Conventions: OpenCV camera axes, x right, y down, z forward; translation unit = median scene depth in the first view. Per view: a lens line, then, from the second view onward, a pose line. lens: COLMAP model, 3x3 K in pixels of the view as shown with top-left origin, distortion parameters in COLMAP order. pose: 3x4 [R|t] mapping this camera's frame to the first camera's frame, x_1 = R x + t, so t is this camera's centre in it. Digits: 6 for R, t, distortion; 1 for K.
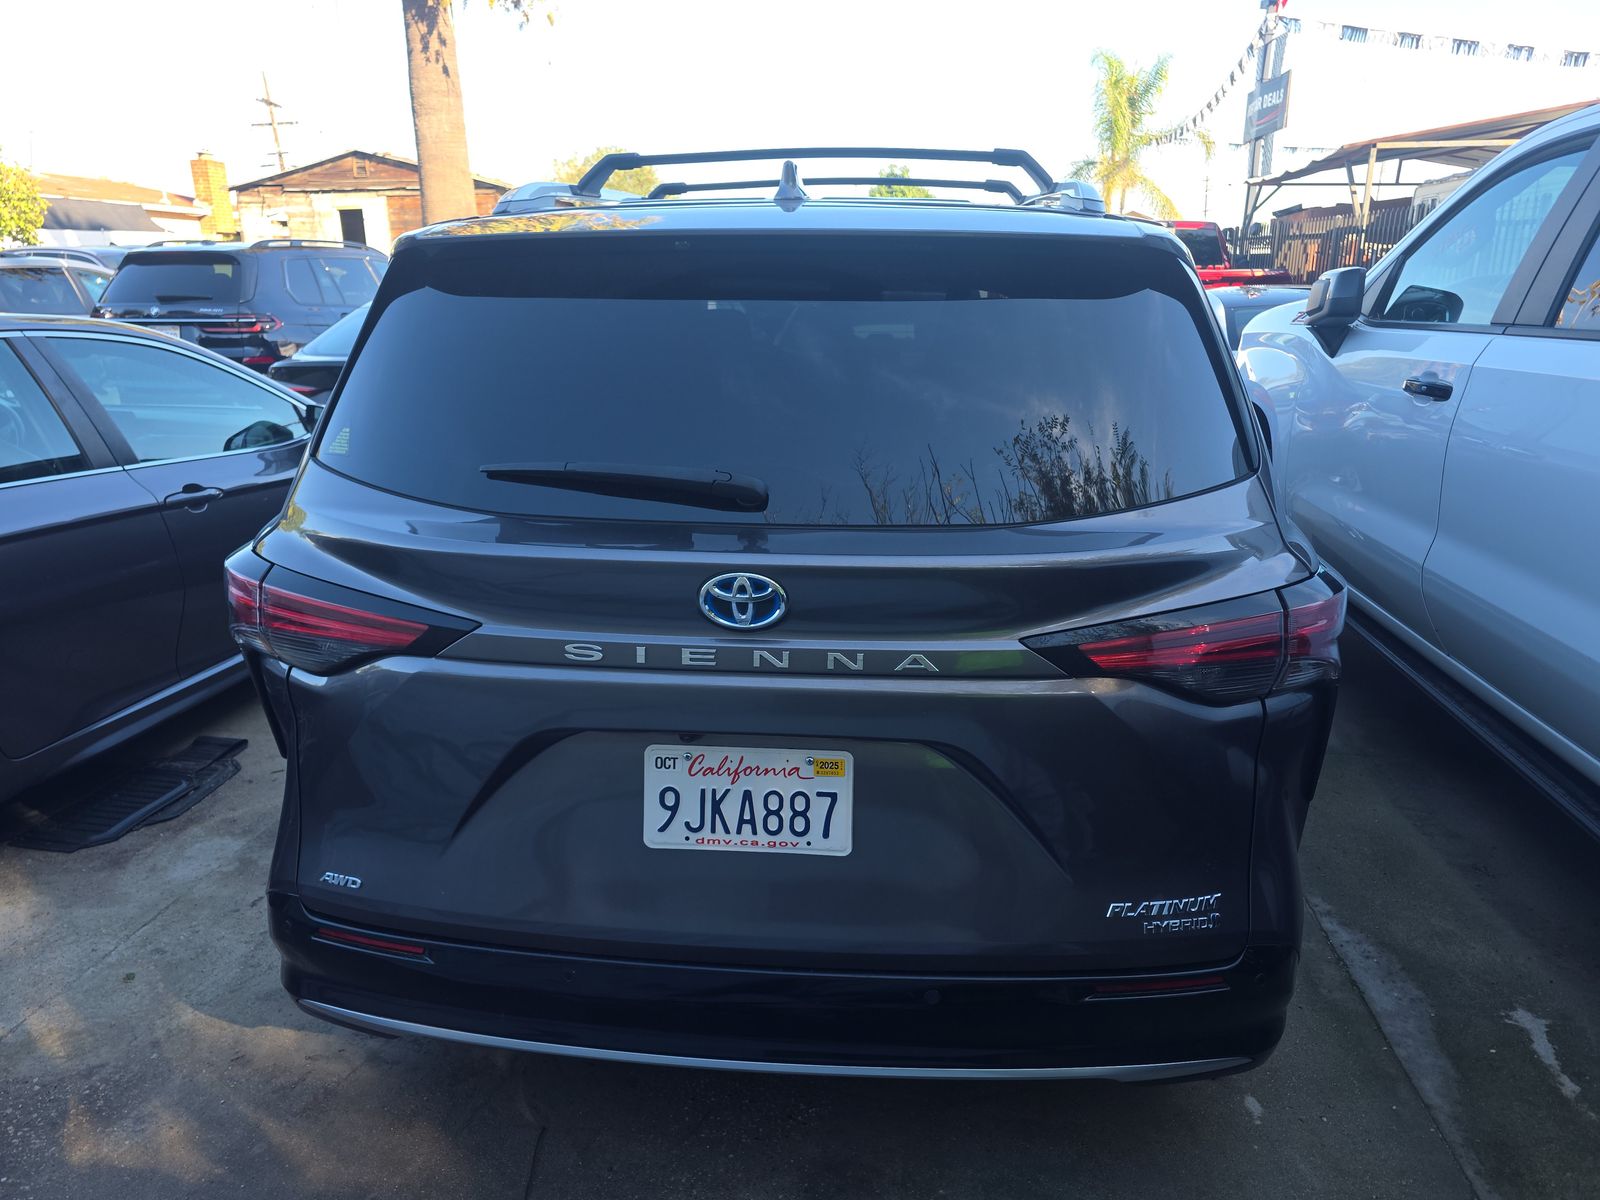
lens RADIAL K [[1102.5, 0, 794.5], [0, 1102.5, 604.8], [0, 0, 1]] dist [0.049420, -0.046557]
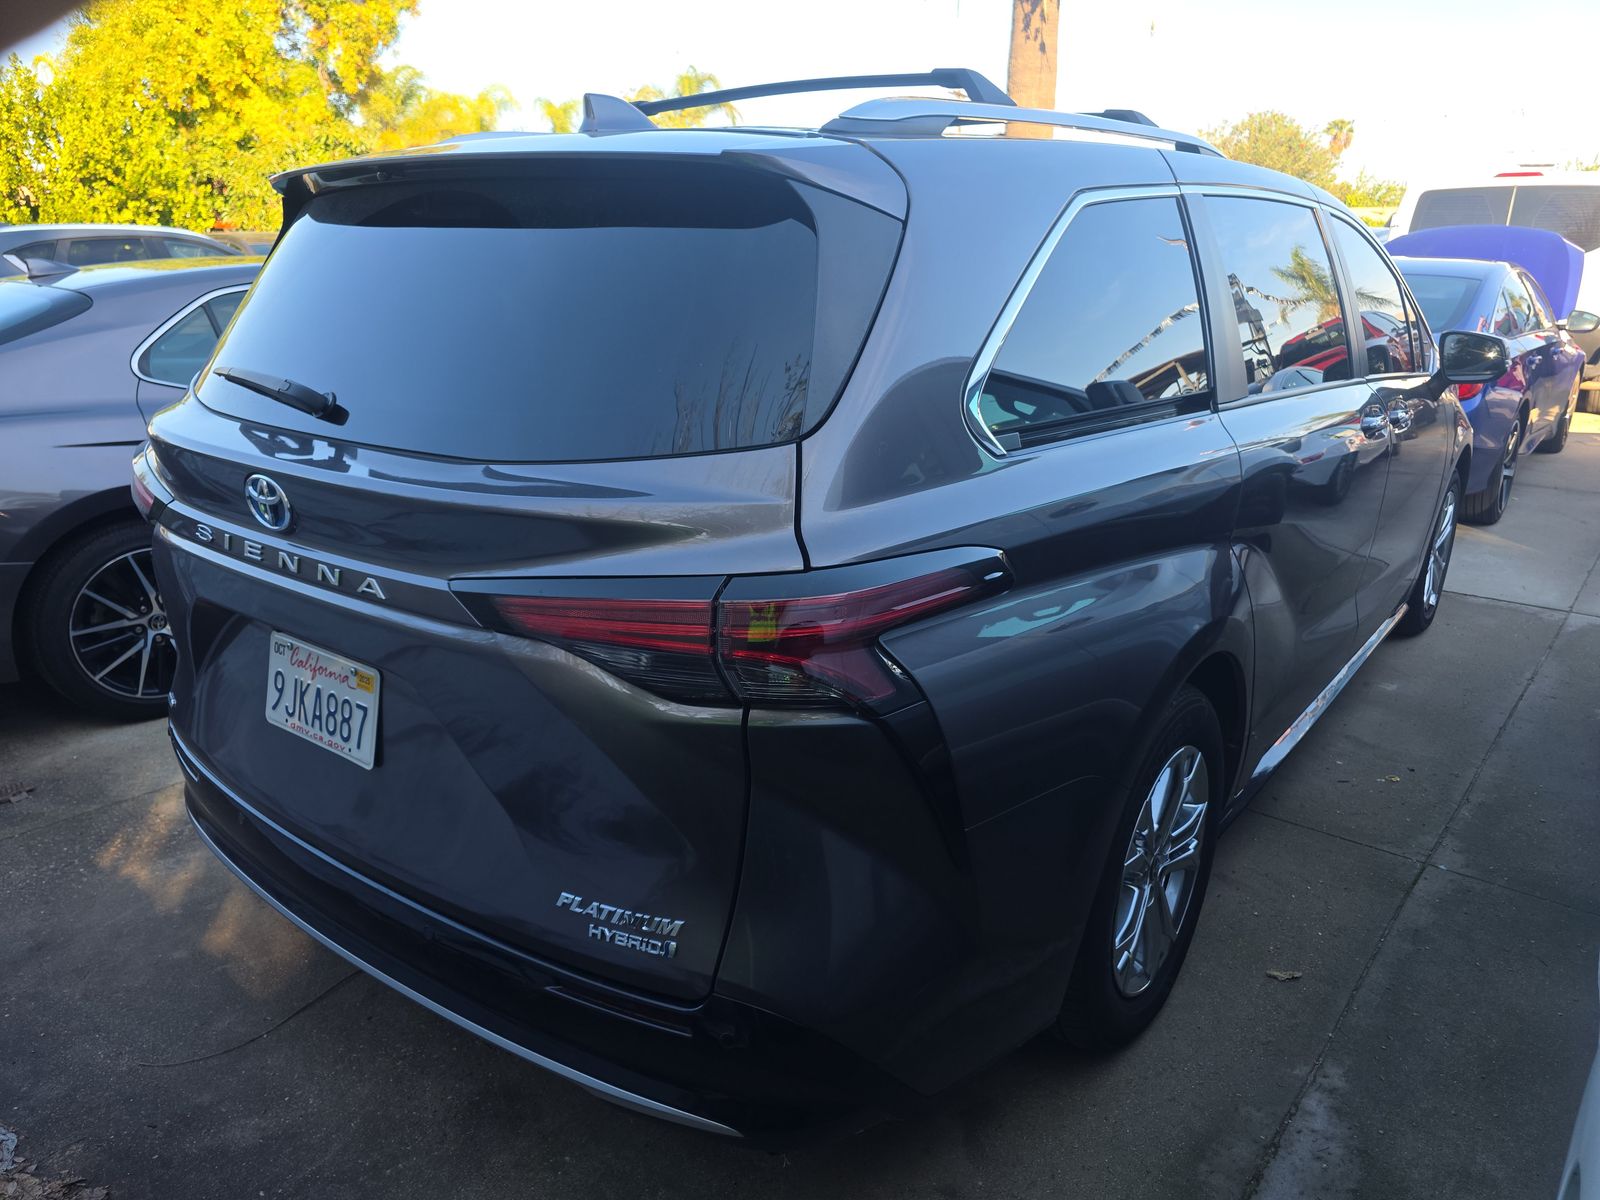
lens RADIAL K [[1102.5, 0, 799.3], [0, 1102.5, 596.8], [0, 0, 1]] dist [0.049420, -0.046557]
pose [[0.848785, 0.164450, -0.502514, 0.865428], [-0.159502, 0.985764, 0.053184, -0.048747], [0.504106, 0.035010, 0.862932, 0.305098]]
